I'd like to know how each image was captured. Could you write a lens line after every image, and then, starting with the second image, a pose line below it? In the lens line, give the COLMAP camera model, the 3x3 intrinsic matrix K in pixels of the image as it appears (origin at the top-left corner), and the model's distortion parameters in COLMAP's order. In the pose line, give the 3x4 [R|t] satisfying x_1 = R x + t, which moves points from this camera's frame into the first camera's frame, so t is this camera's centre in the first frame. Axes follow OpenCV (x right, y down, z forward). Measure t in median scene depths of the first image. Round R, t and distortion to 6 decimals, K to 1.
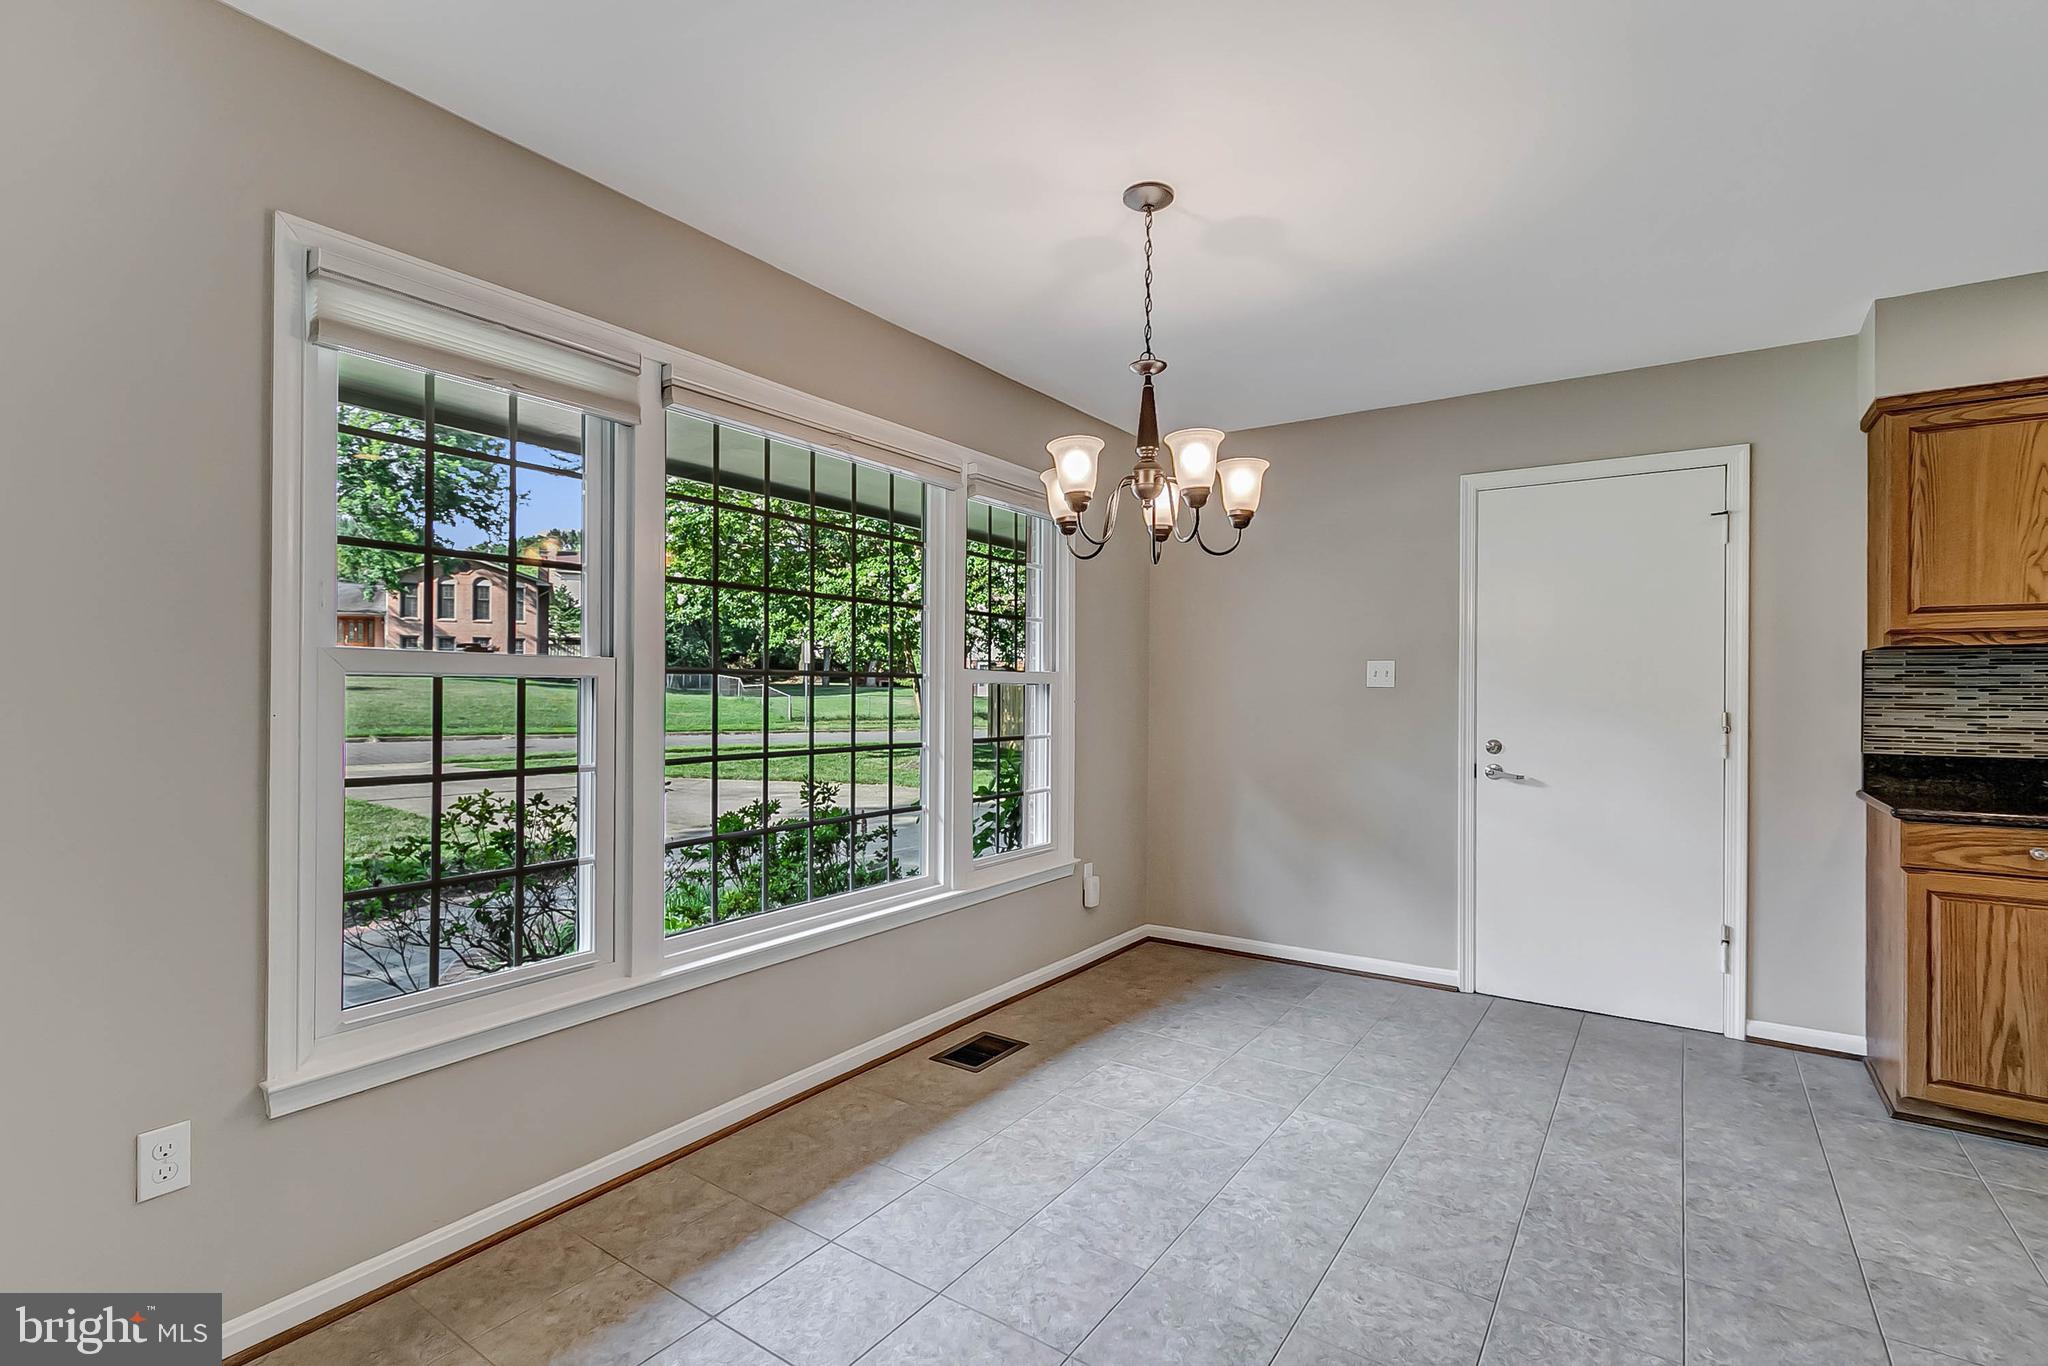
lens RADIAL K [[957.5, 0, 1025.1], [0, 957.5, 688.4], [0, 0, 1]] dist [-0.000766, -0.000200]
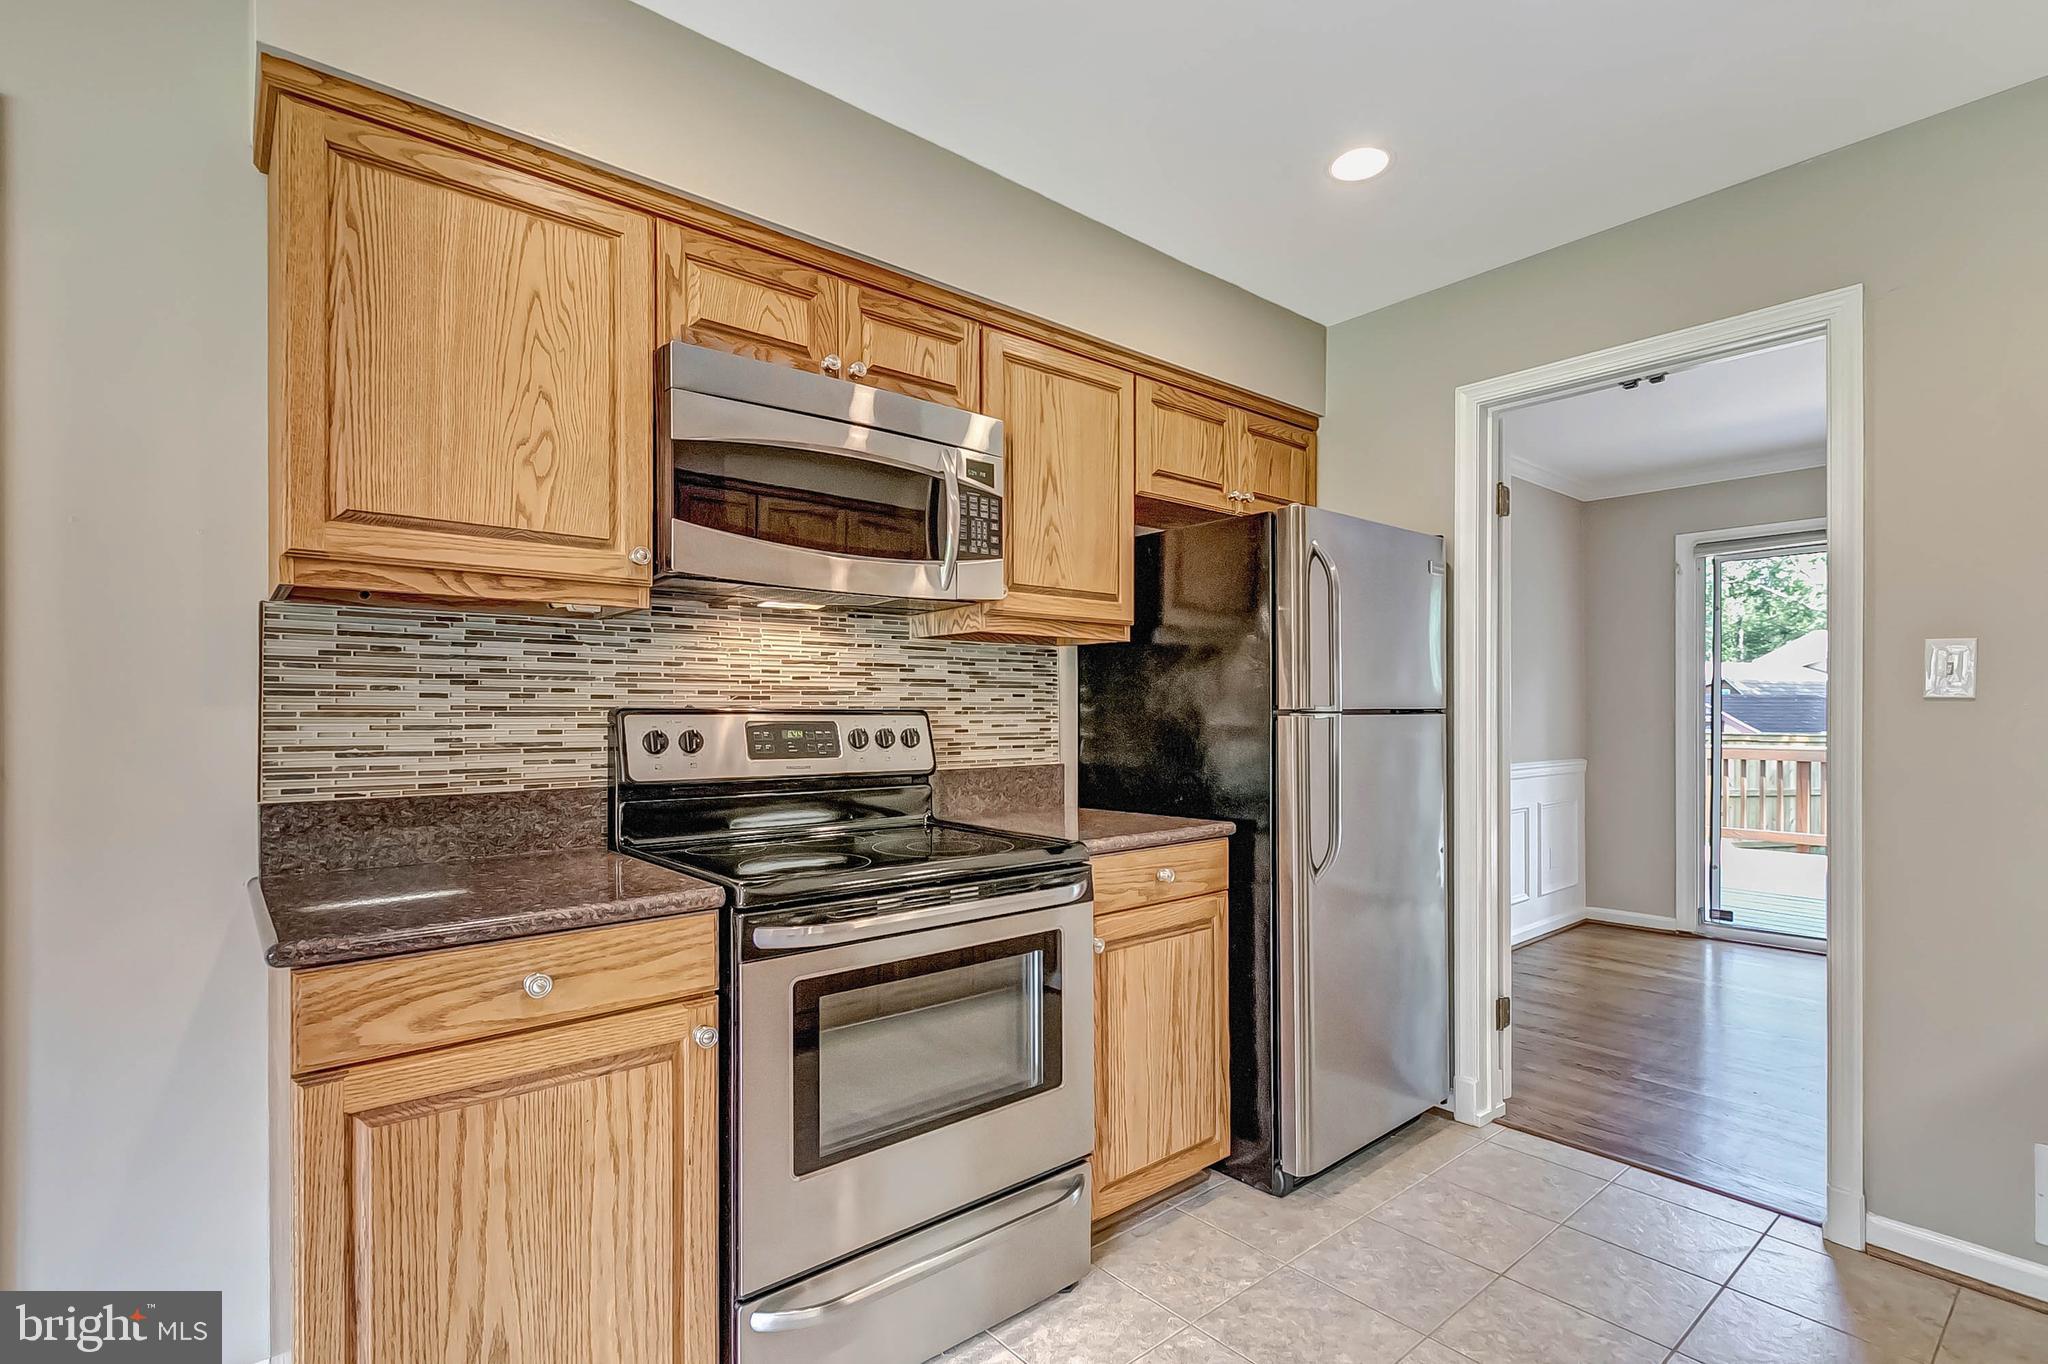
lens RADIAL K [[952.4, 0, 1024.4], [0, 952.4, 714.5], [0, 0, 1]] dist [0.003465, 0.000168]
pose [[0.260398, -0.006223, 0.965481, 0.521968], [-0.000765, 0.999978, 0.006652, 0.017785], [-0.965501, -0.002471, 0.260387, 0.505448]]
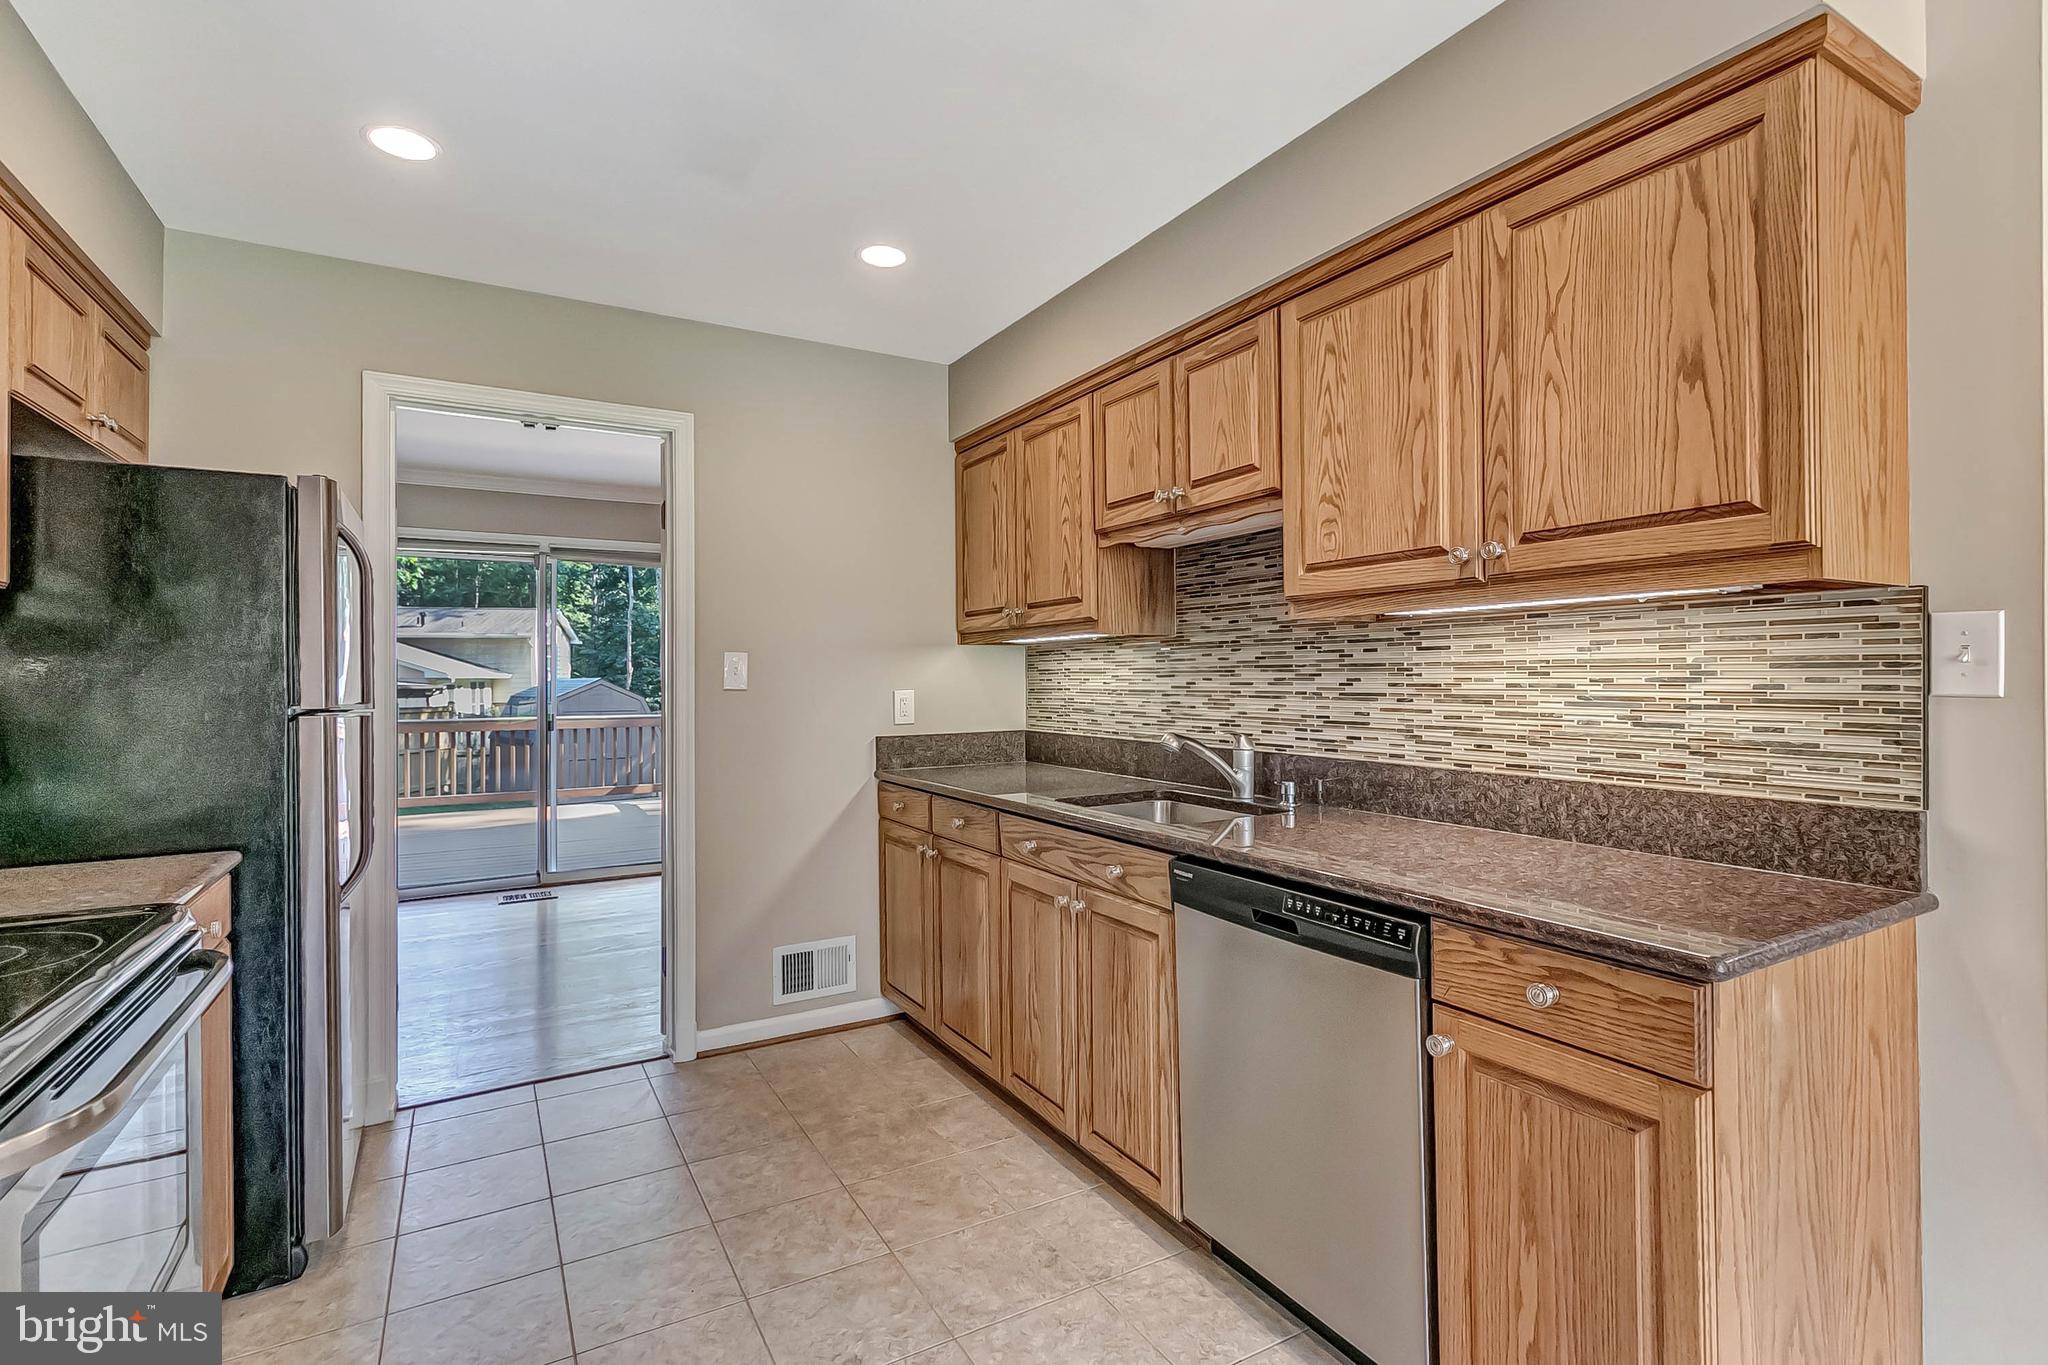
lens RADIAL K [[954.7, 0, 1021.7], [0, 954.7, 673.2], [0, 0, 1]] dist [-0.000061, -0.000299]
pose [[-0.901572, 0.003922, 0.432611, 0.578946], [0.001661, 0.999983, -0.005605, -0.001163], [-0.432625, -0.004335, -0.901563, 0.881511]]
